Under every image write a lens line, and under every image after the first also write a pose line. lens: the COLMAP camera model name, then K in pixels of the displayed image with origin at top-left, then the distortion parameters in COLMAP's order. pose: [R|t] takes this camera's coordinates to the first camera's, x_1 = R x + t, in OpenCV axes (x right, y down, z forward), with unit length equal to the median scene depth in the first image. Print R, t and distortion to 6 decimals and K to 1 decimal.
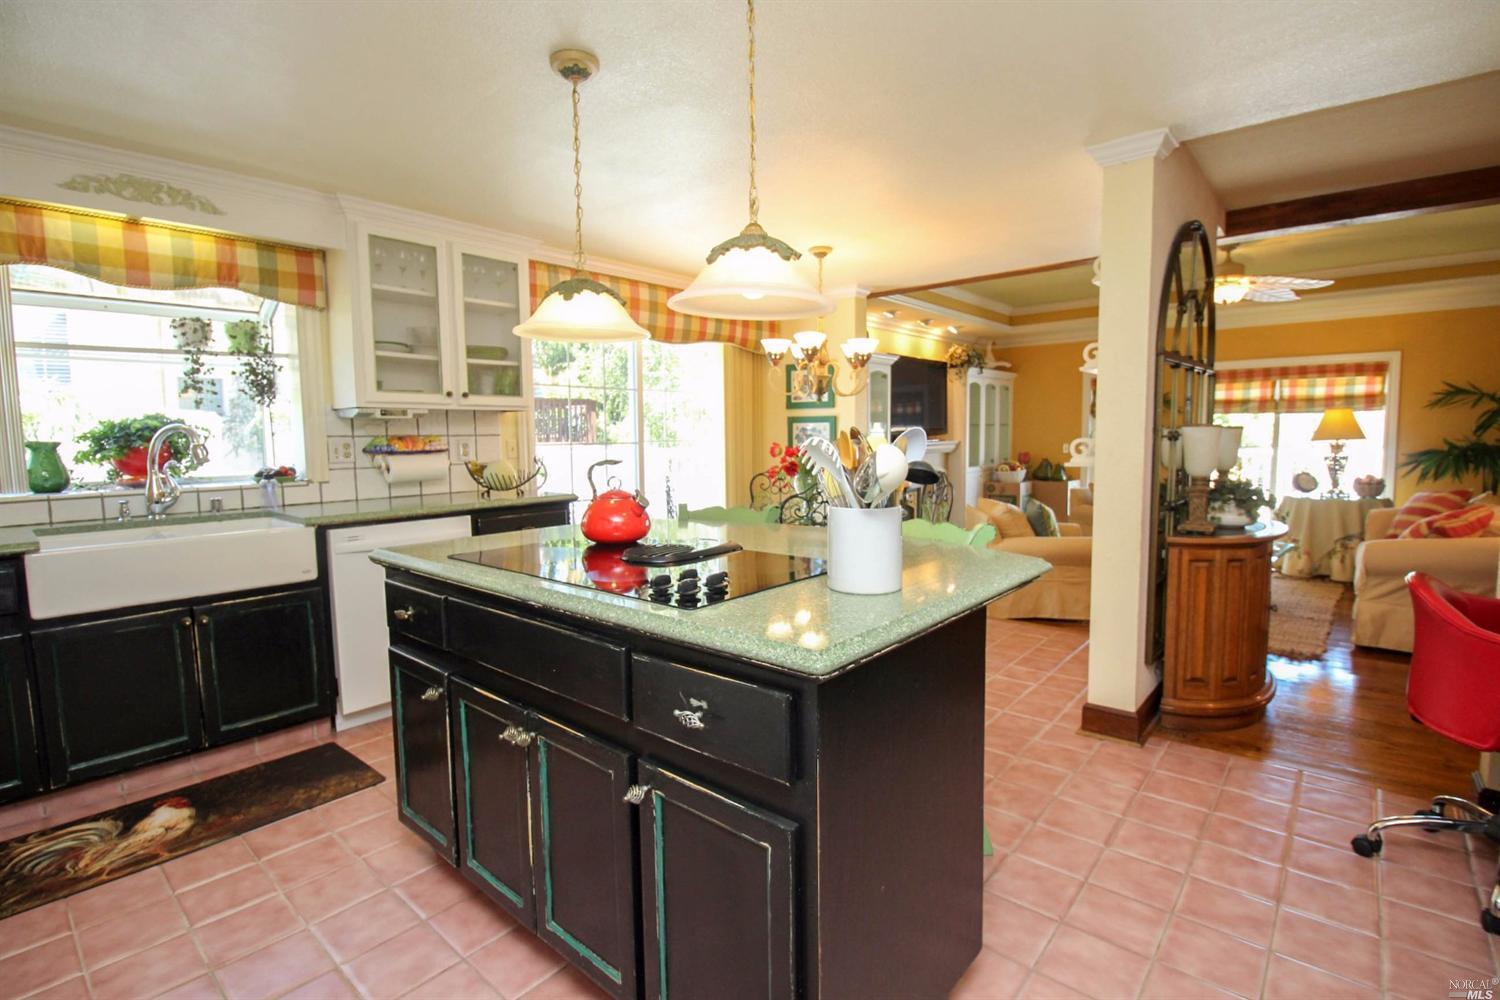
lens RADIAL K [[720.9, 0, 750.5], [0, 720.9, 497.7], [0, 0, 1]] dist [-0.012054, -0.001776]
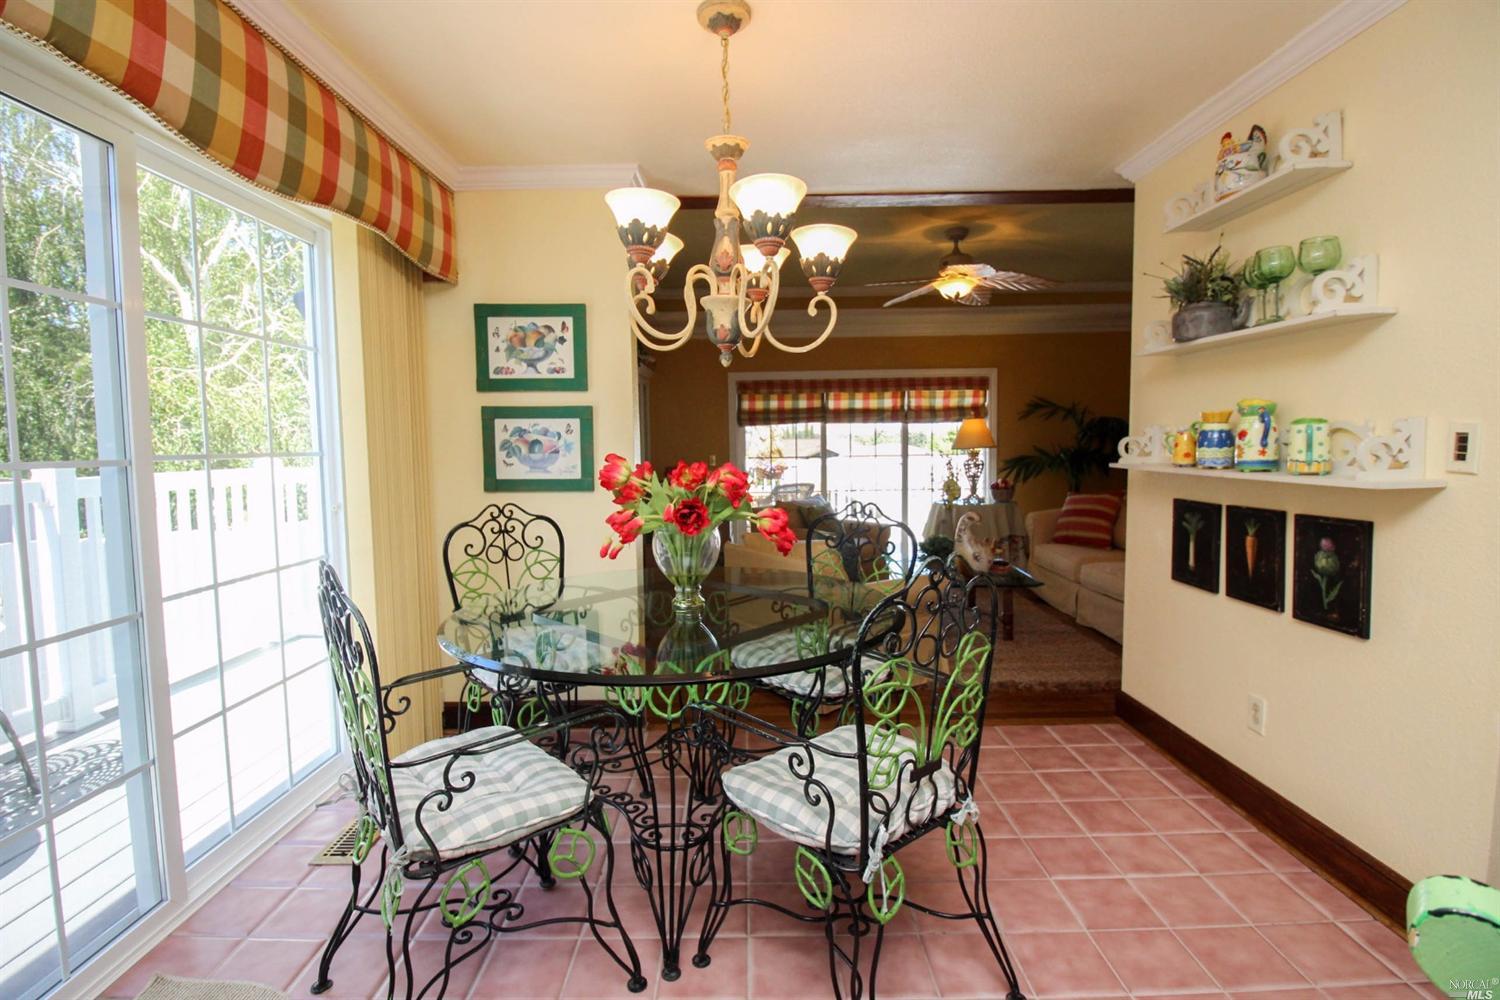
lens RADIAL K [[720.9, 0, 749.1], [0, 720.9, 497.6], [0, 0, 1]] dist [-0.012054, -0.001776]
pose [[0.721828, -0.051129, 0.690181, -0.148950], [0.067200, 0.997733, 0.003632, -0.033918], [-0.688802, 0.043758, 0.723627, 0.457785]]
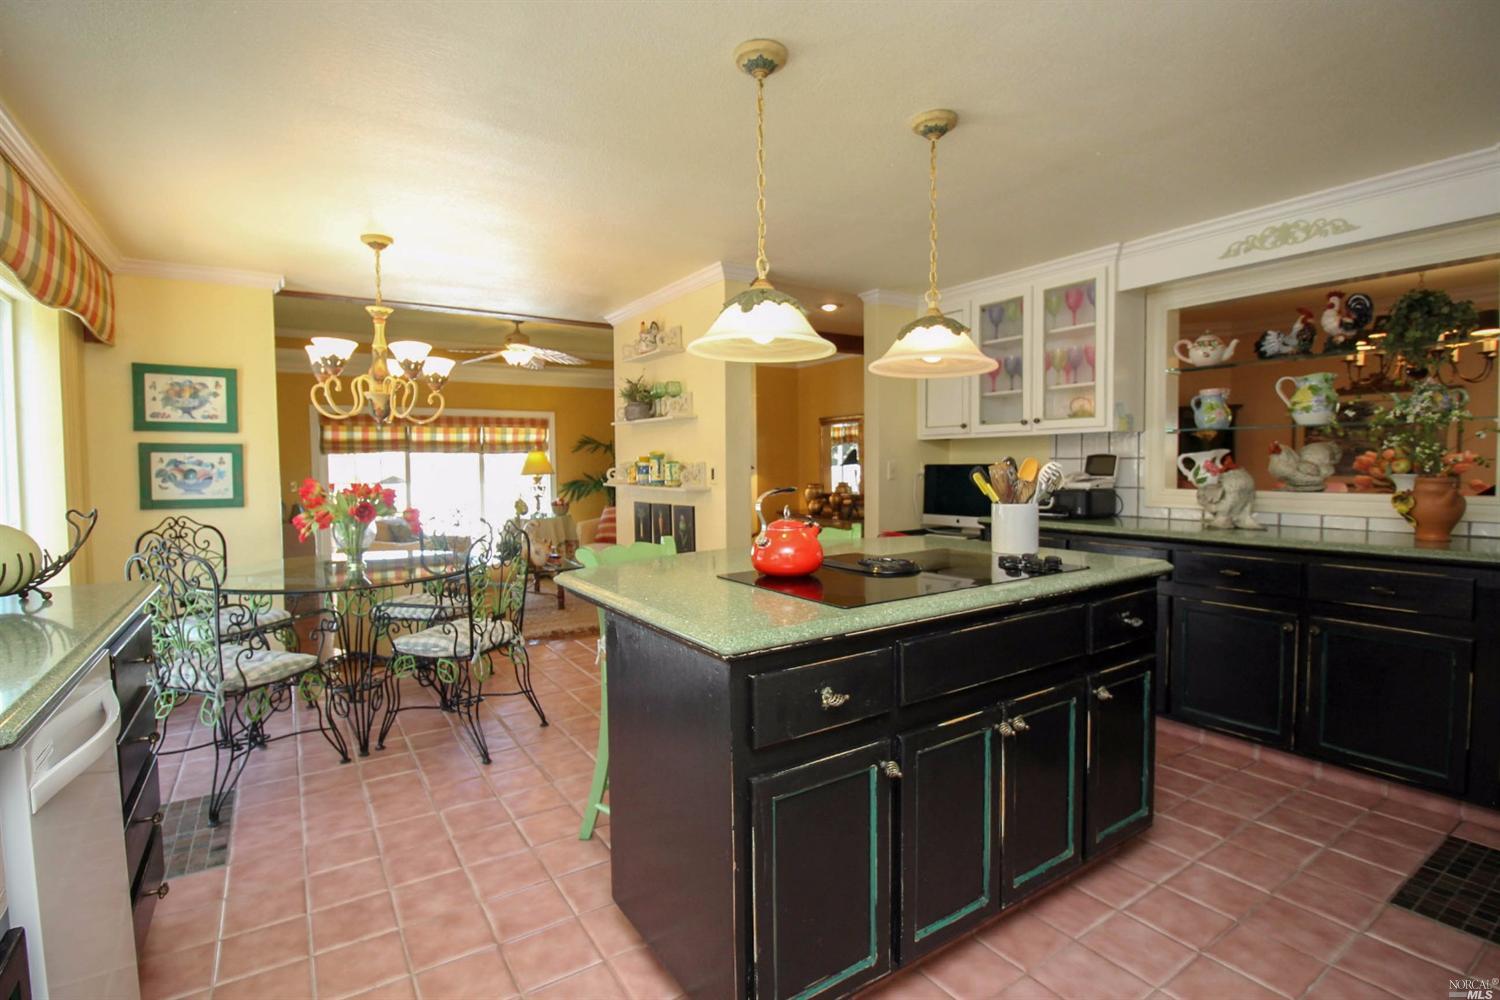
lens RADIAL K [[720.9, 0, 746.0], [0, 720.9, 493.4], [0, 0, 1]] dist [-0.012054, -0.001776]
pose [[0.237277, -0.030326, 0.970968, -0.398015], [0.092180, 0.995705, 0.008572, -0.020419], [-0.967059, 0.087470, 0.239054, 0.294242]]
